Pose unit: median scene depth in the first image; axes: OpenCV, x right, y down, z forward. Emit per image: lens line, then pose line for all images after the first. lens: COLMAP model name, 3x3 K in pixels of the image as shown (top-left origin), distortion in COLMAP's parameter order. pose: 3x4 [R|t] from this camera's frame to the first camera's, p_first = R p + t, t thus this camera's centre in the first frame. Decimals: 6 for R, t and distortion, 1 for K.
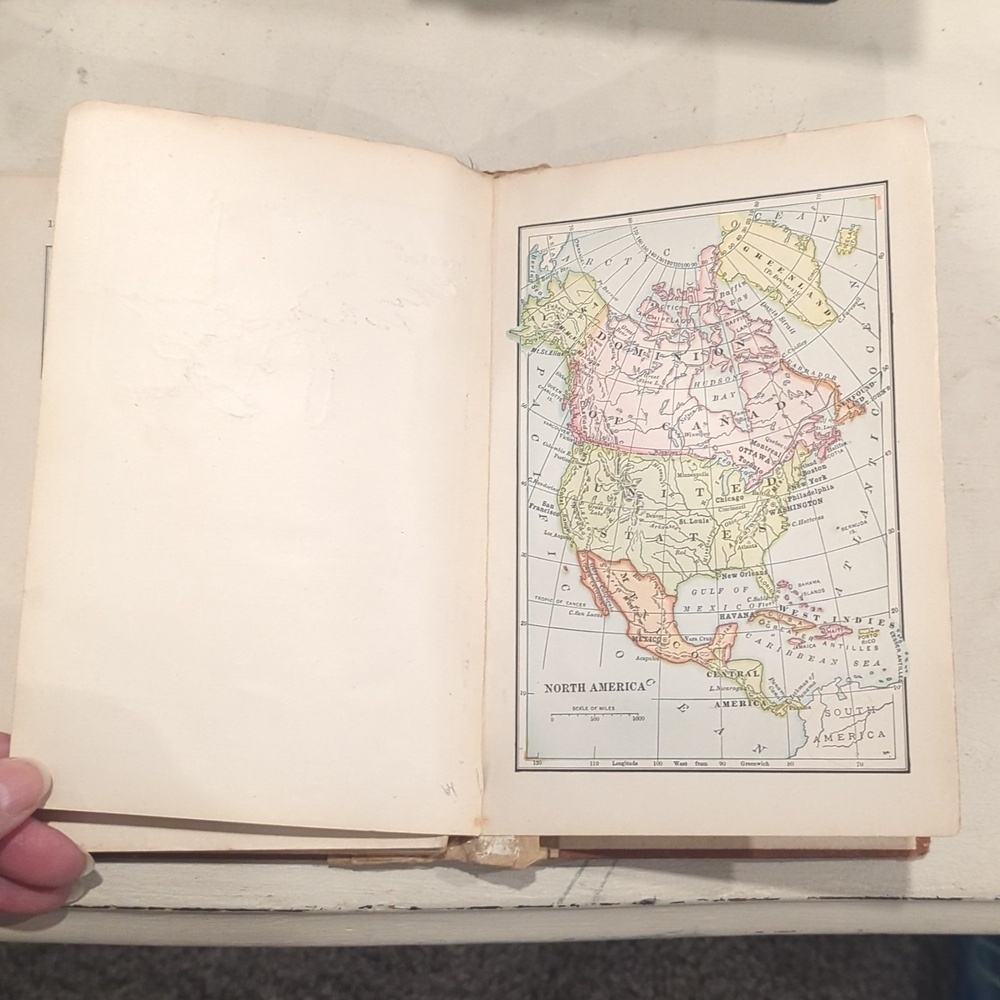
lens RADIAL K [[1679.4, 0, 508.1], [0, 1679.4, 493.8], [0, 0, 1]] dist [-0.003248, 0.000000]
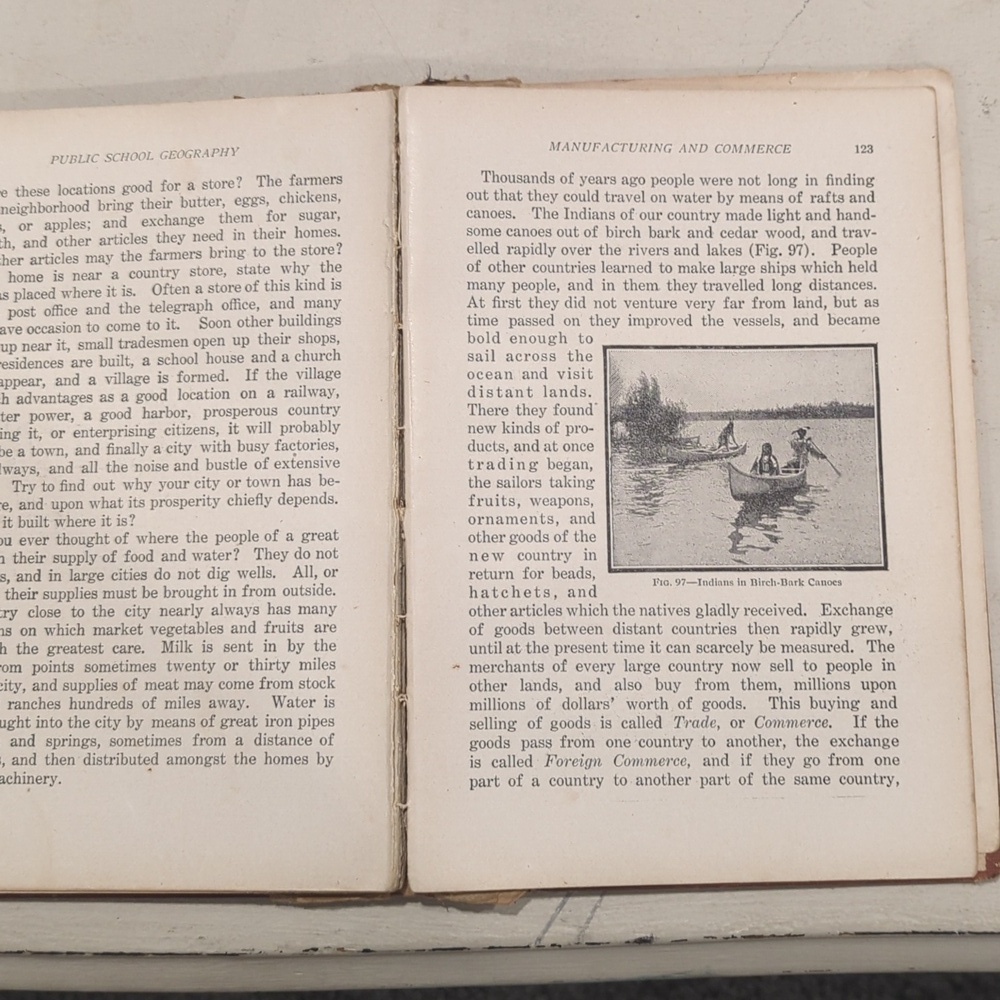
lens RADIAL K [[1679.4, 0, 500.1], [0, 1679.4, 503.2], [0, 0, 1]] dist [-0.003248, 0.000000]
pose [[0.989385, -0.040194, -0.139648, 0.128617], [0.047574, 0.997620, 0.049915, -0.018250], [0.137310, -0.056029, 0.988942, 0.162555]]
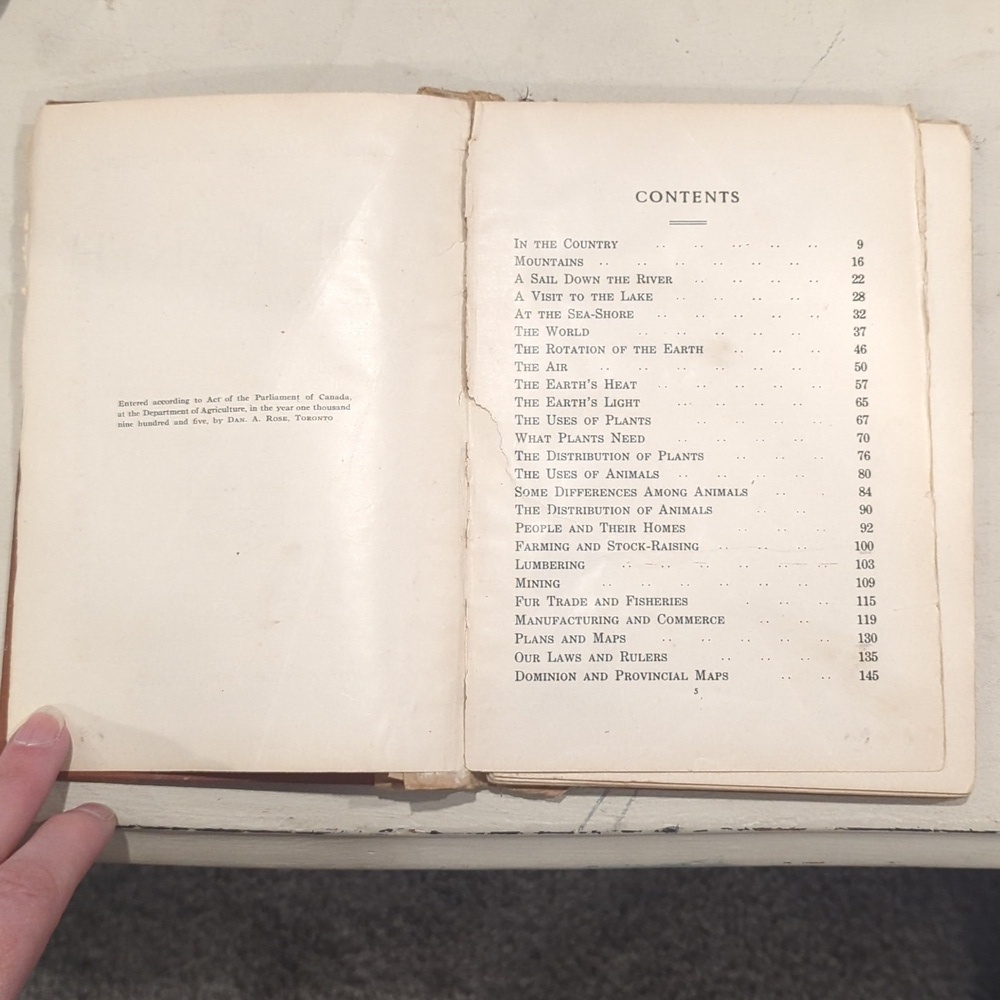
lens RADIAL K [[1679.4, 0, 499.9], [0, 1679.4, 502.3], [0, 0, 1]] dist [-0.003248, 0.000000]
pose [[0.996750, -0.000473, -0.080561, 0.058491], [0.003250, 0.999405, 0.034348, 0.014909], [0.080497, -0.034498, 0.996158, 0.013264]]
